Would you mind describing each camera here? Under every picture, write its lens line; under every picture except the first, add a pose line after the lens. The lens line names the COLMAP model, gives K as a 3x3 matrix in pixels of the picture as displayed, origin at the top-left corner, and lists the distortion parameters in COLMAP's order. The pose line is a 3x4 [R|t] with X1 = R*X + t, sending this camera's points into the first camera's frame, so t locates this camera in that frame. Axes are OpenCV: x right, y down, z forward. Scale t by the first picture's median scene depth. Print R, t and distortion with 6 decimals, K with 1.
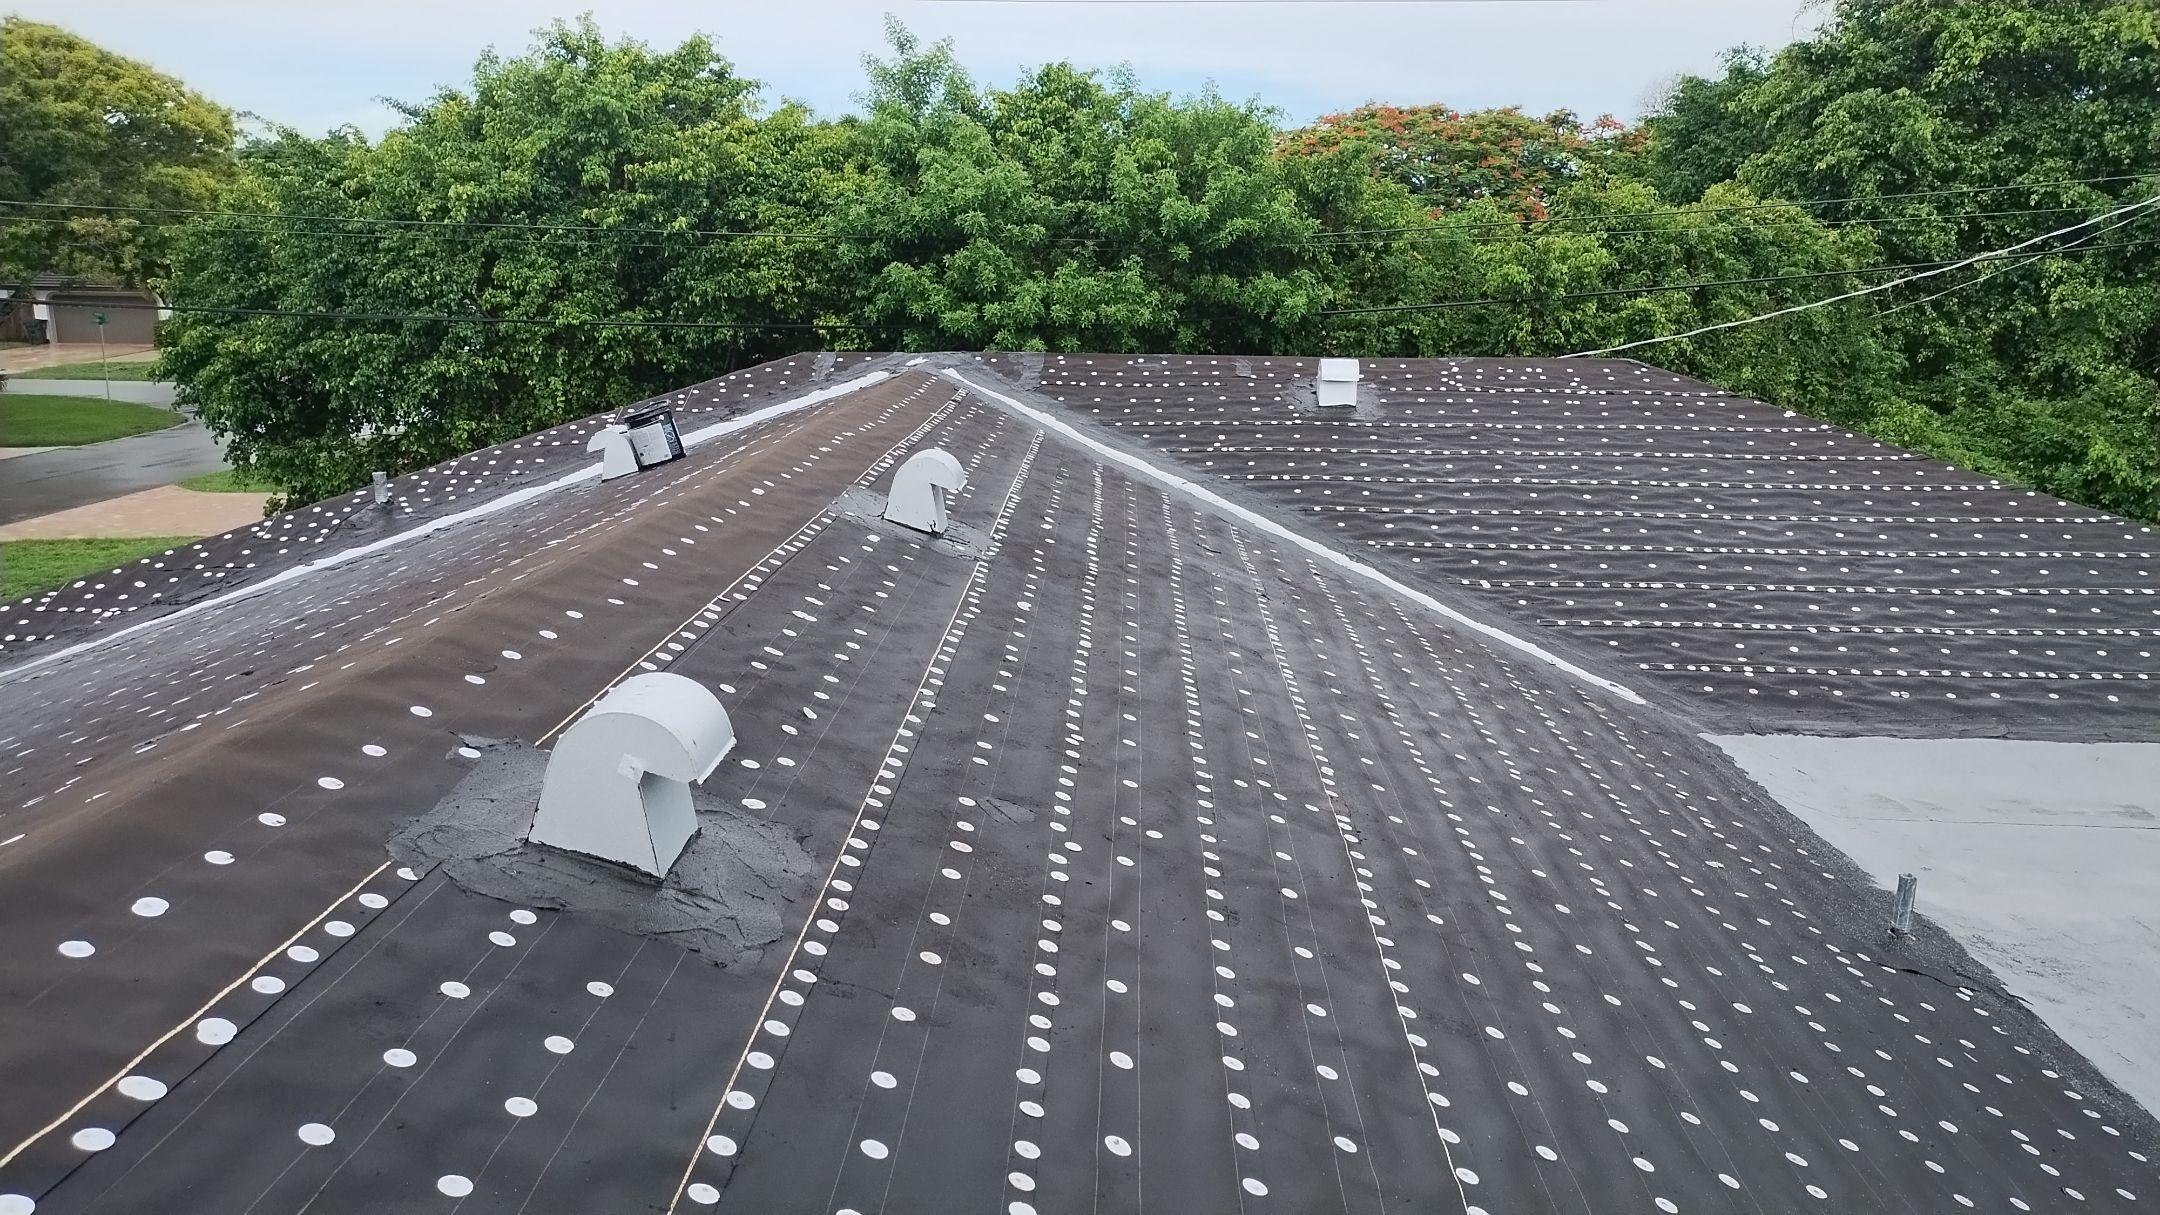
lens RADIAL K [[1598.2, 0, 1140.2], [0, 1598.2, 565.0], [0, 0, 1]] dist [0.072257, -0.091979]
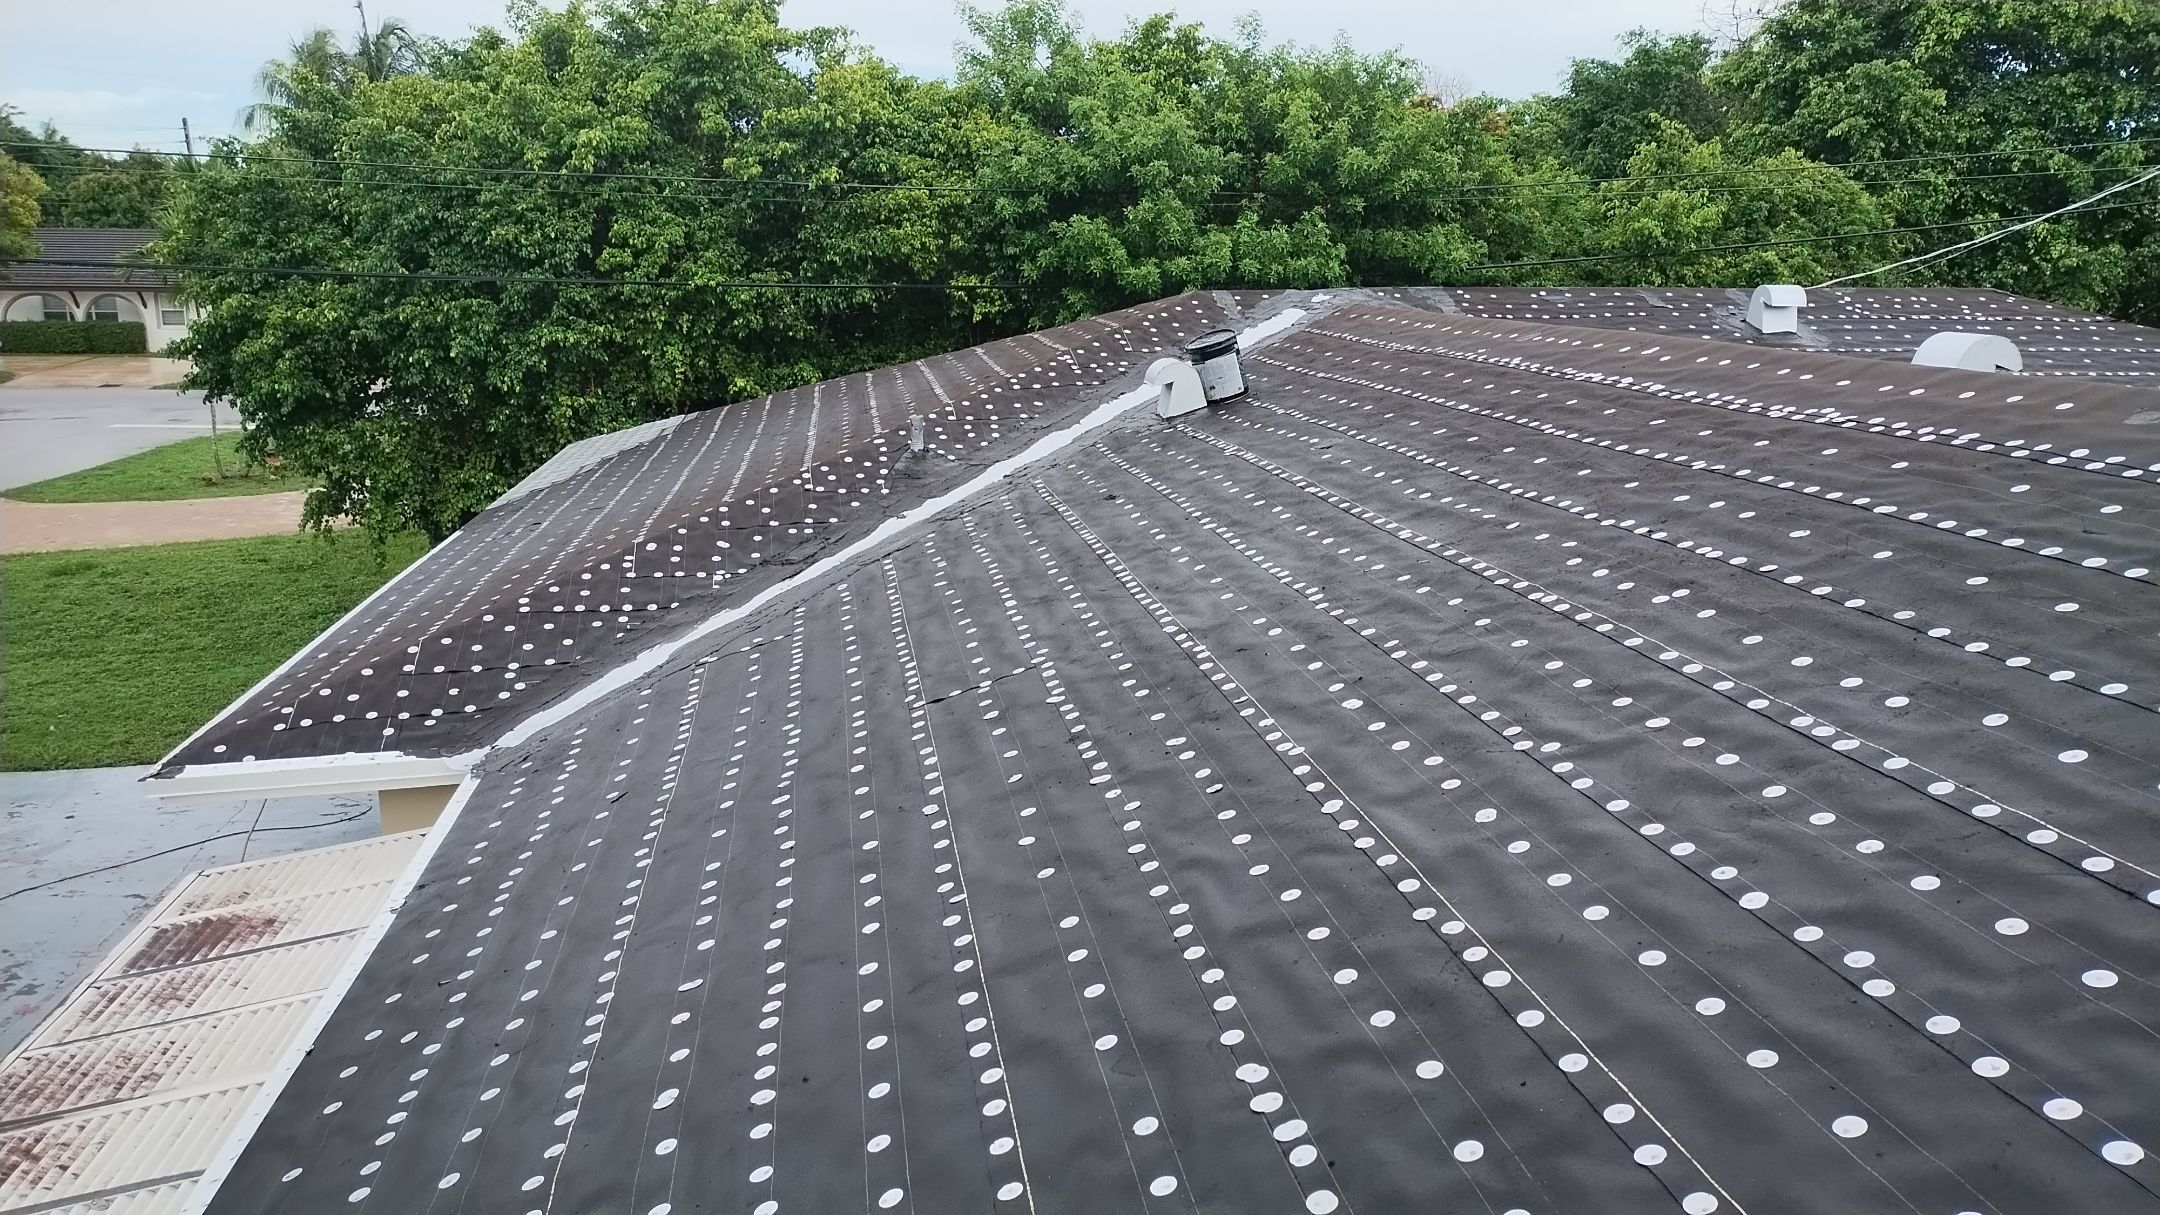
lens RADIAL K [[1598.2, 0, 1140.2], [0, 1598.2, 565.0], [0, 0, 1]] dist [0.072257, -0.091979]
pose [[0.983776, -0.038999, 0.175109, -0.512466], [0.038886, 0.999235, 0.004079, 0.026010], [-0.175134, 0.002796, 0.984541, 0.116939]]
